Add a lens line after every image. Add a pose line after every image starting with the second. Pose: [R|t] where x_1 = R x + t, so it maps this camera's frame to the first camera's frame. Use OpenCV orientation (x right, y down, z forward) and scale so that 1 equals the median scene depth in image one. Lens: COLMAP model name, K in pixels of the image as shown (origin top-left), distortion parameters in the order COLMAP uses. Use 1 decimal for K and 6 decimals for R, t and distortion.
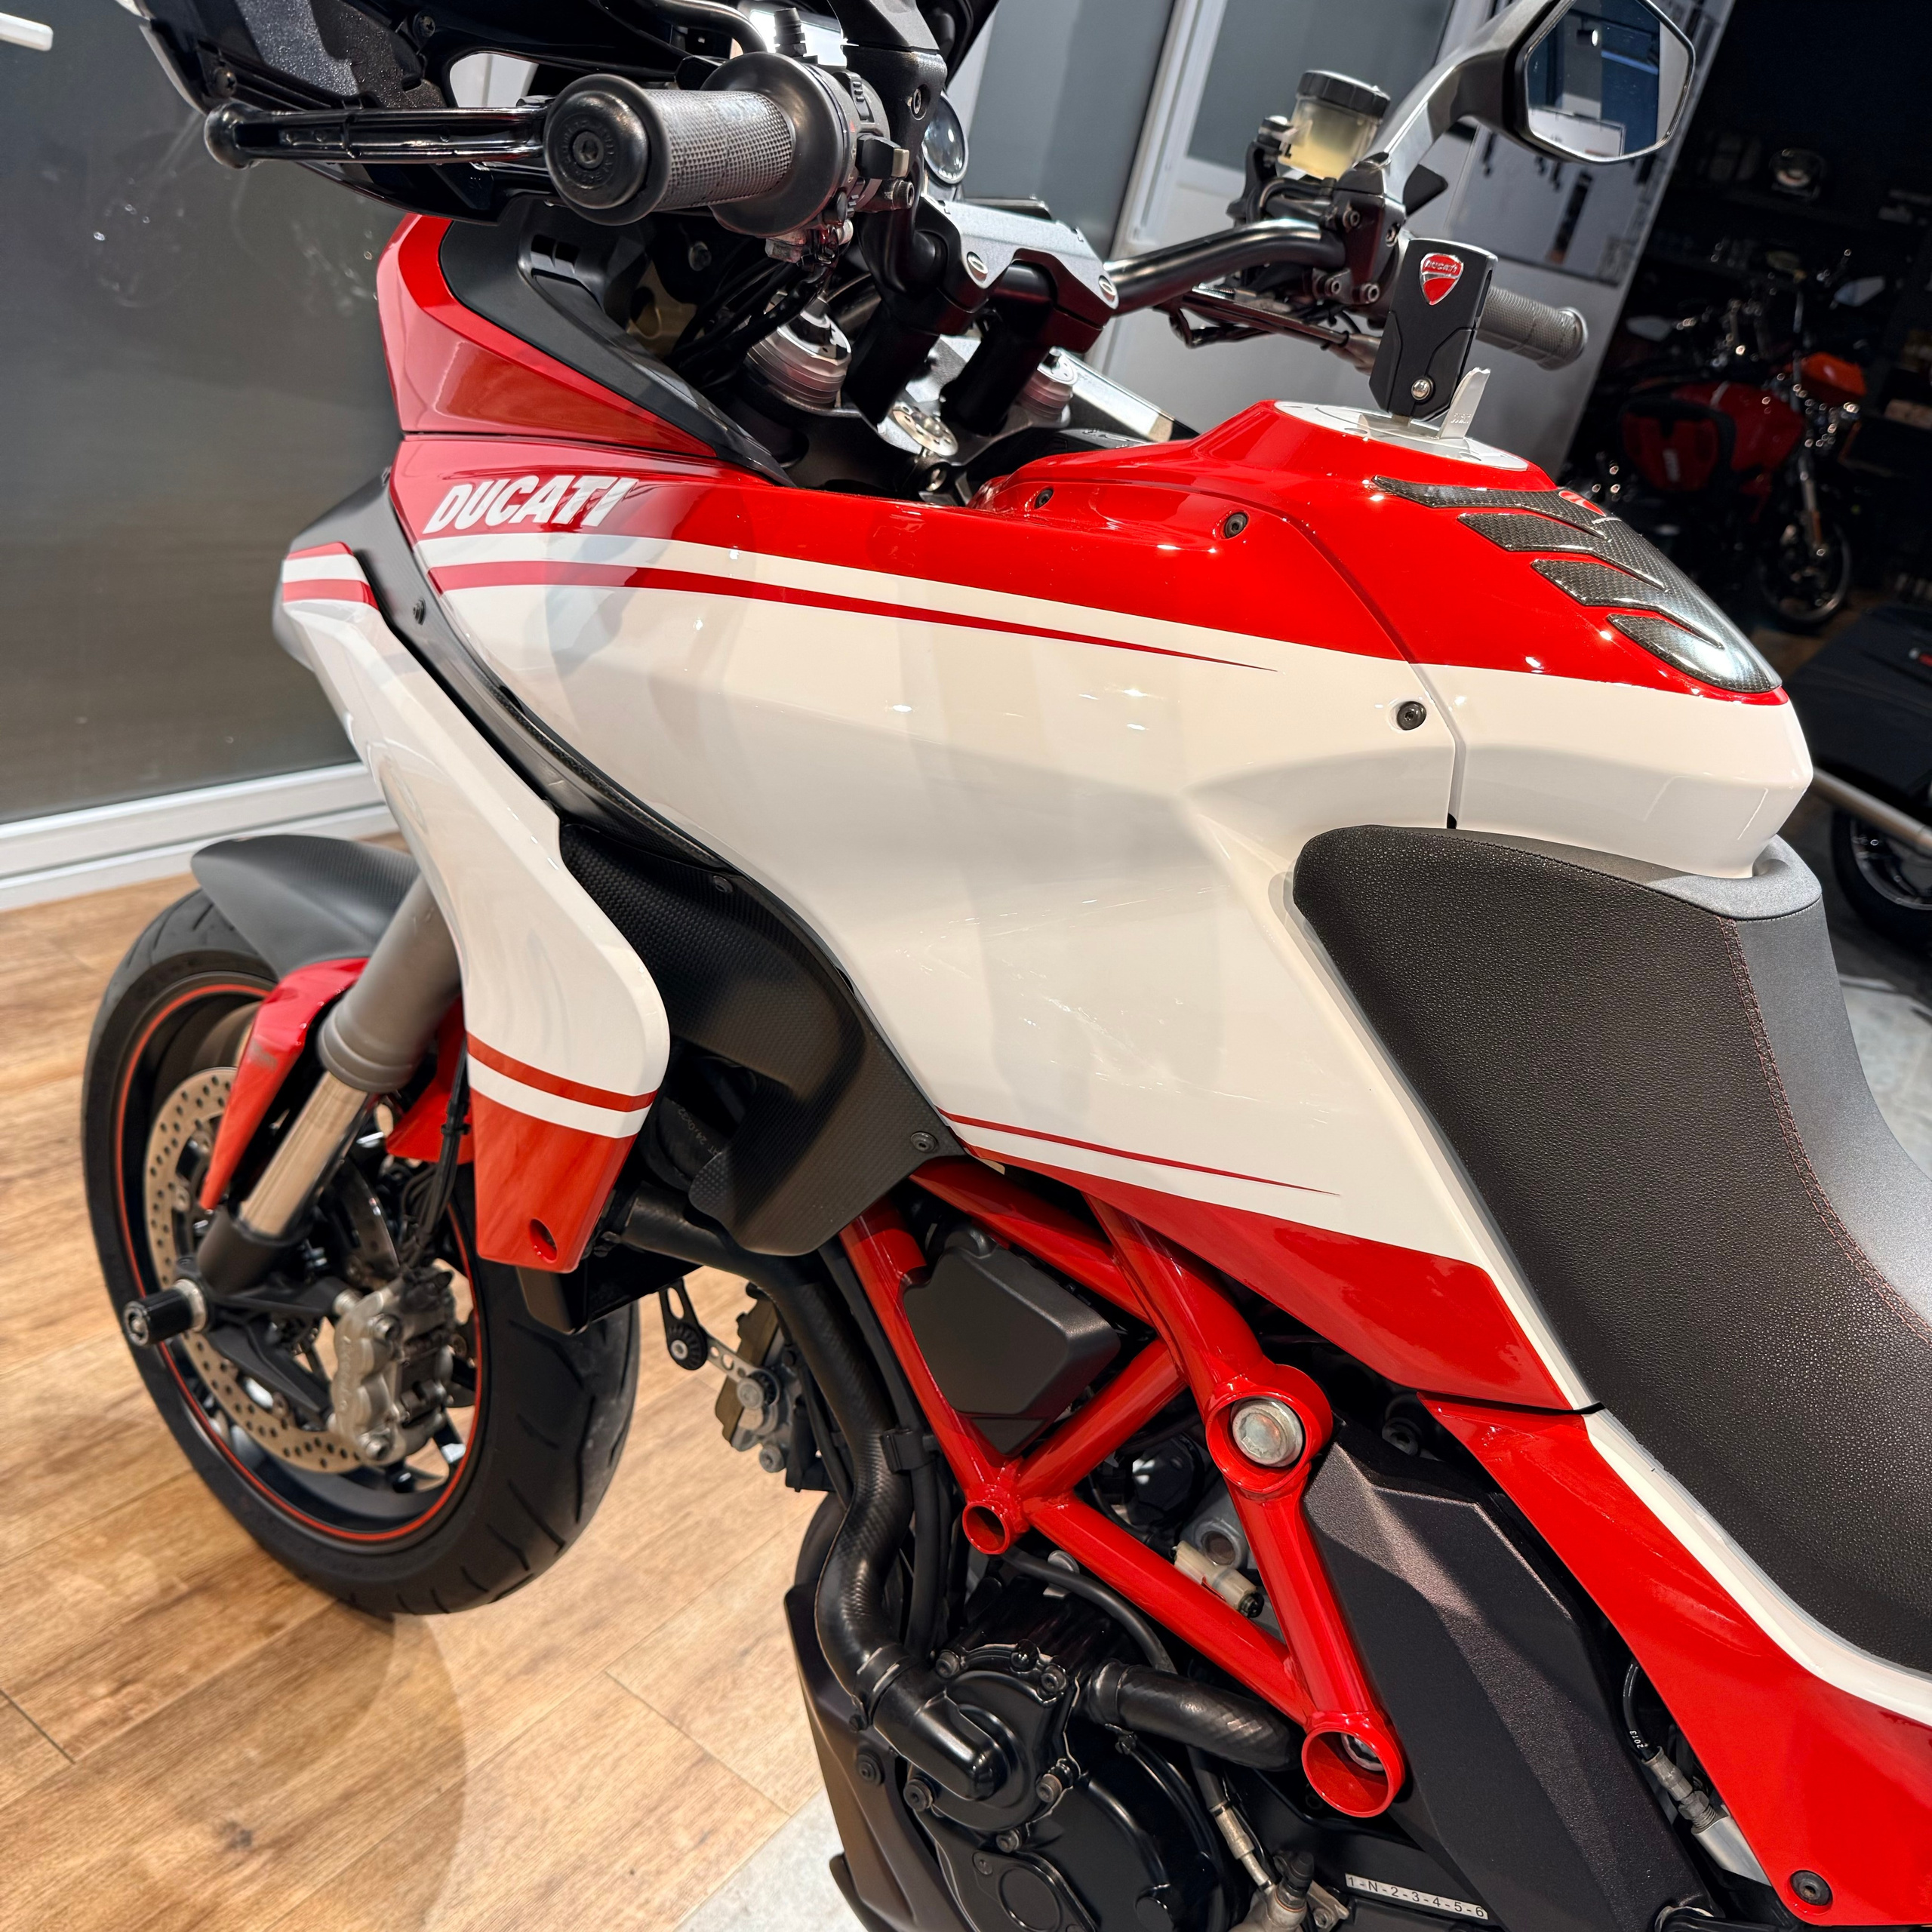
lens RADIAL K [[1828.4, 0, 966.0], [0, 1828.4, 966.0], [0, 0, 1]] dist [0.001640, -0.014387]
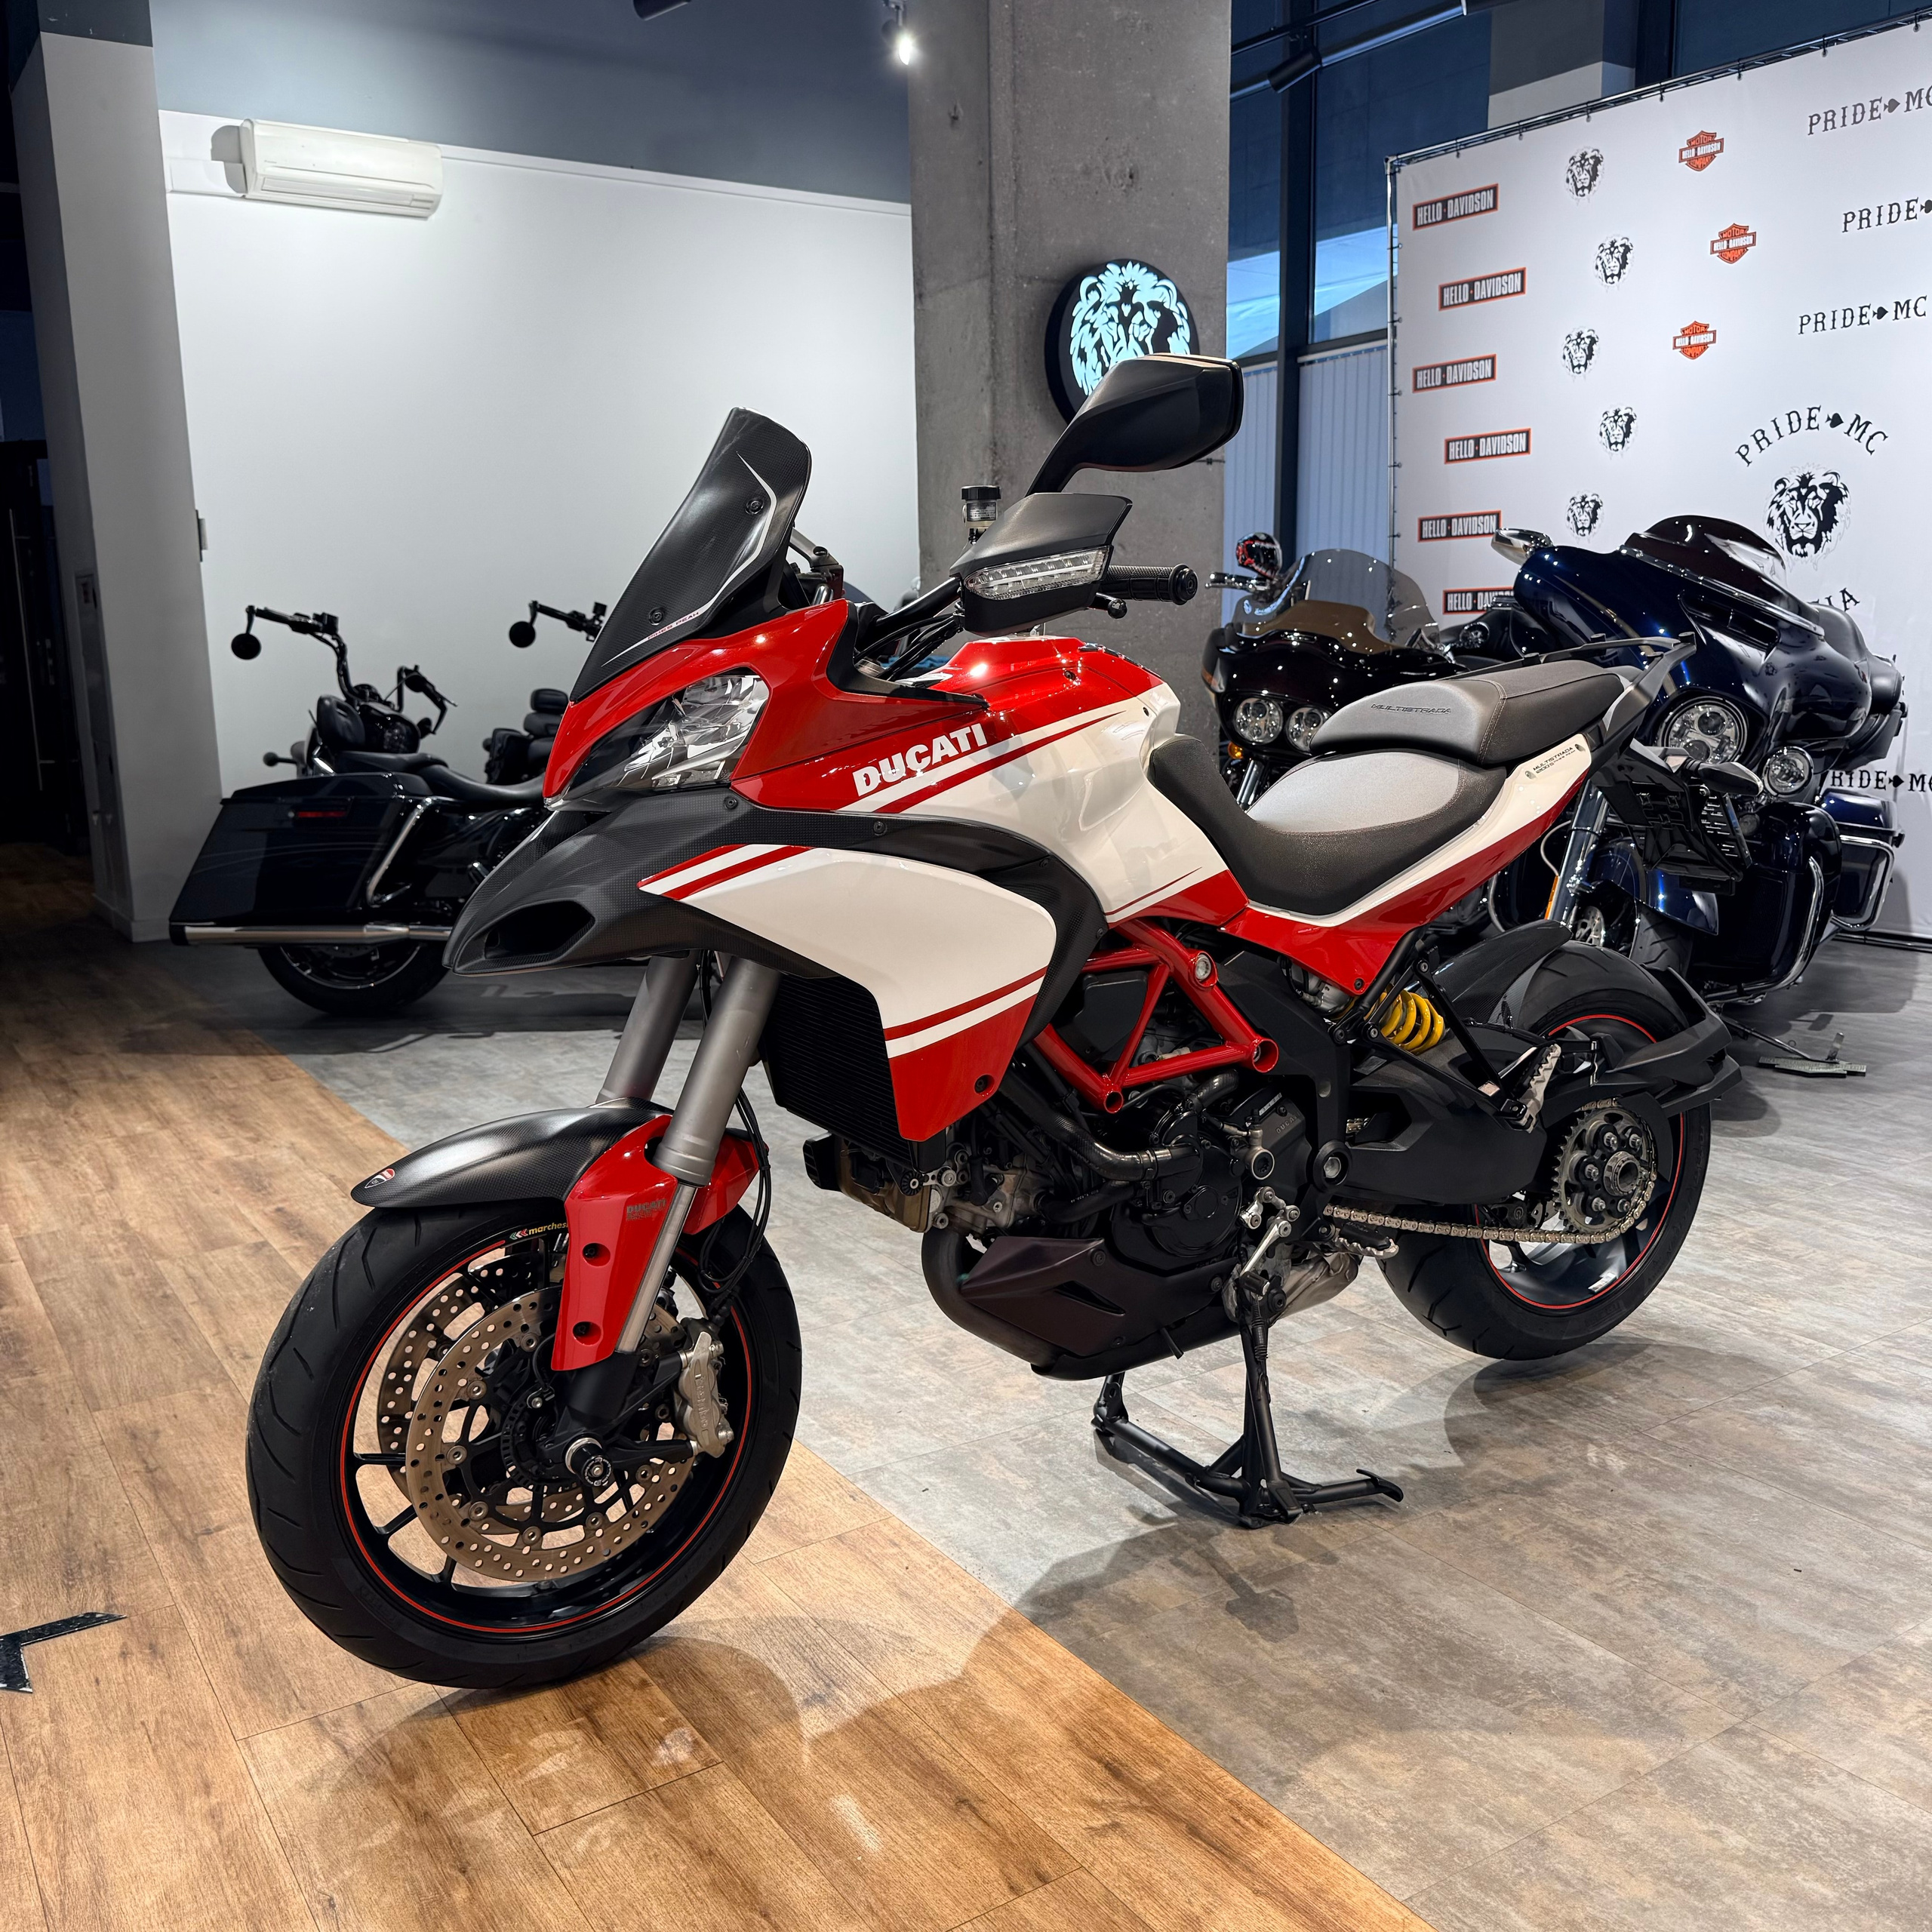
lens RADIAL K [[1762.1, 0, 966.0], [0, 1762.1, 966.0], [0, 0, 1]] dist [0.218839, -0.457153]
pose [[0.375556, -0.393305, 0.839208, -1.379211], [0.484698, 0.855139, 0.183863, -0.256882], [-0.789953, 0.337711, 0.511786, -0.064612]]
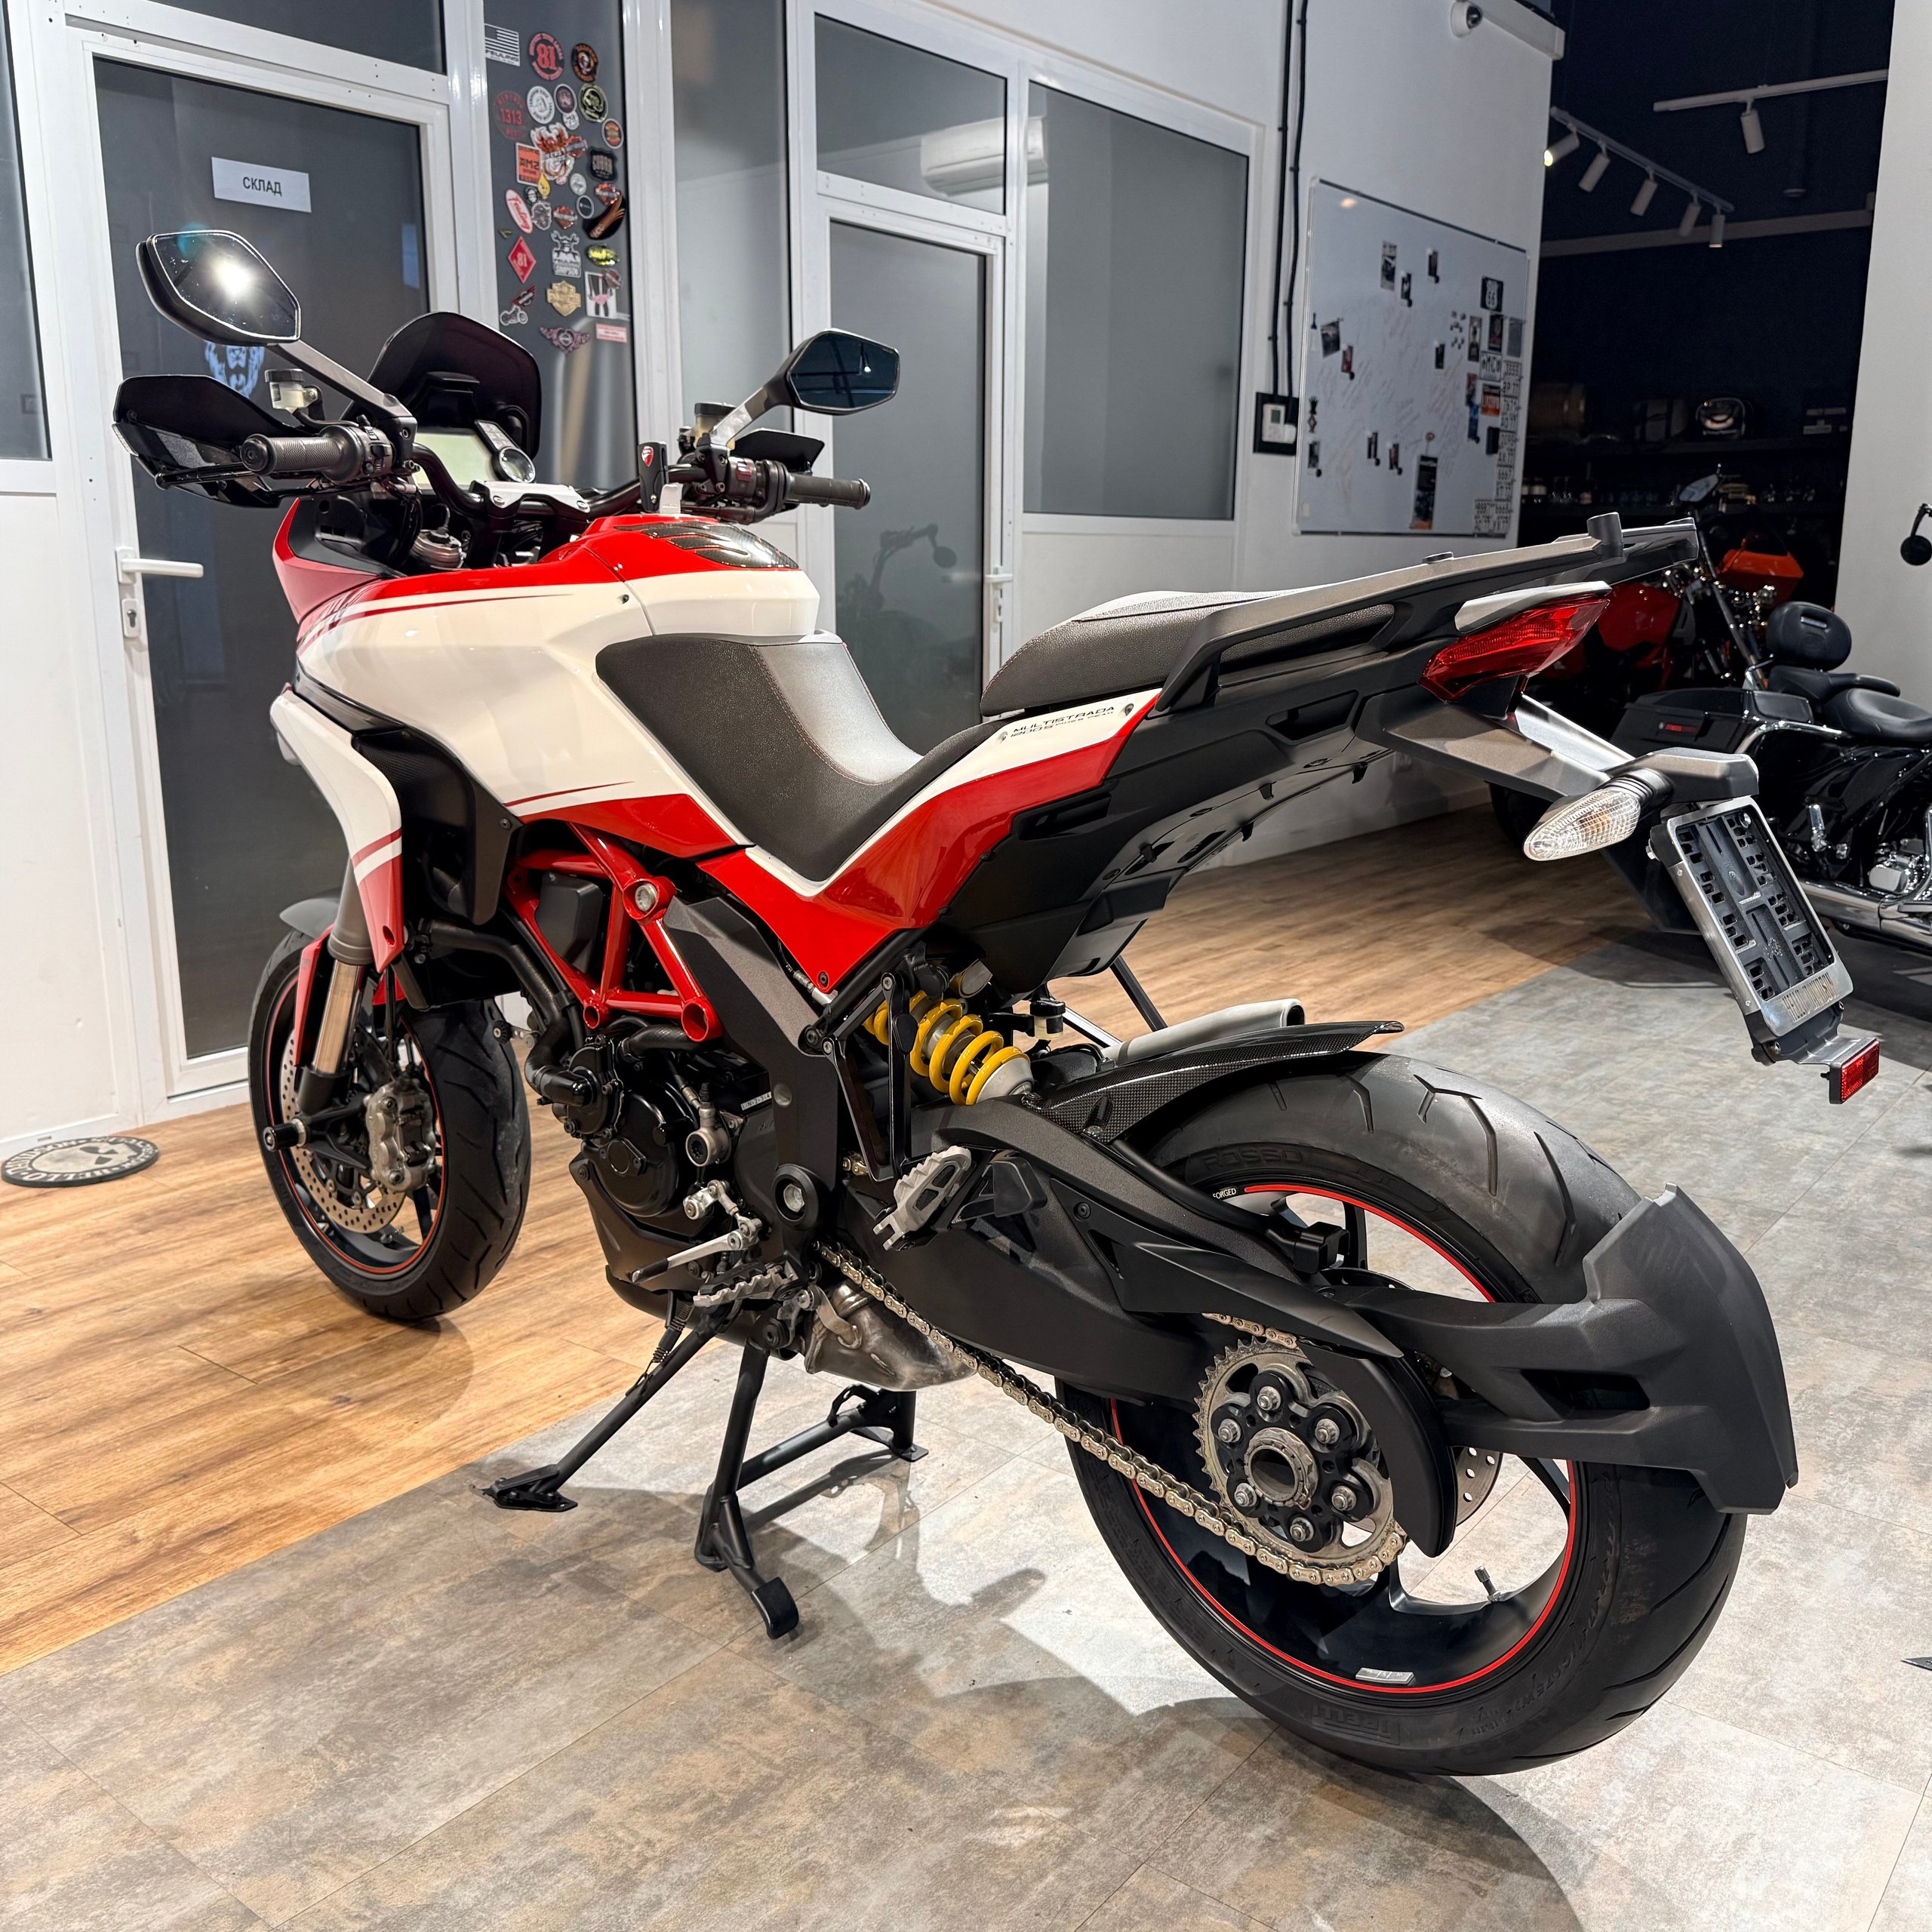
lens RADIAL K [[1788.1, 0, 966.0], [0, 1788.1, 966.0], [0, 0, 1]] dist [0.117956, -0.217190]
pose [[0.971074, -0.207578, -0.118015, 0.520222], [0.175724, 0.955884, -0.235387, 0.606299], [0.161670, 0.207840, 0.964710, -0.754107]]
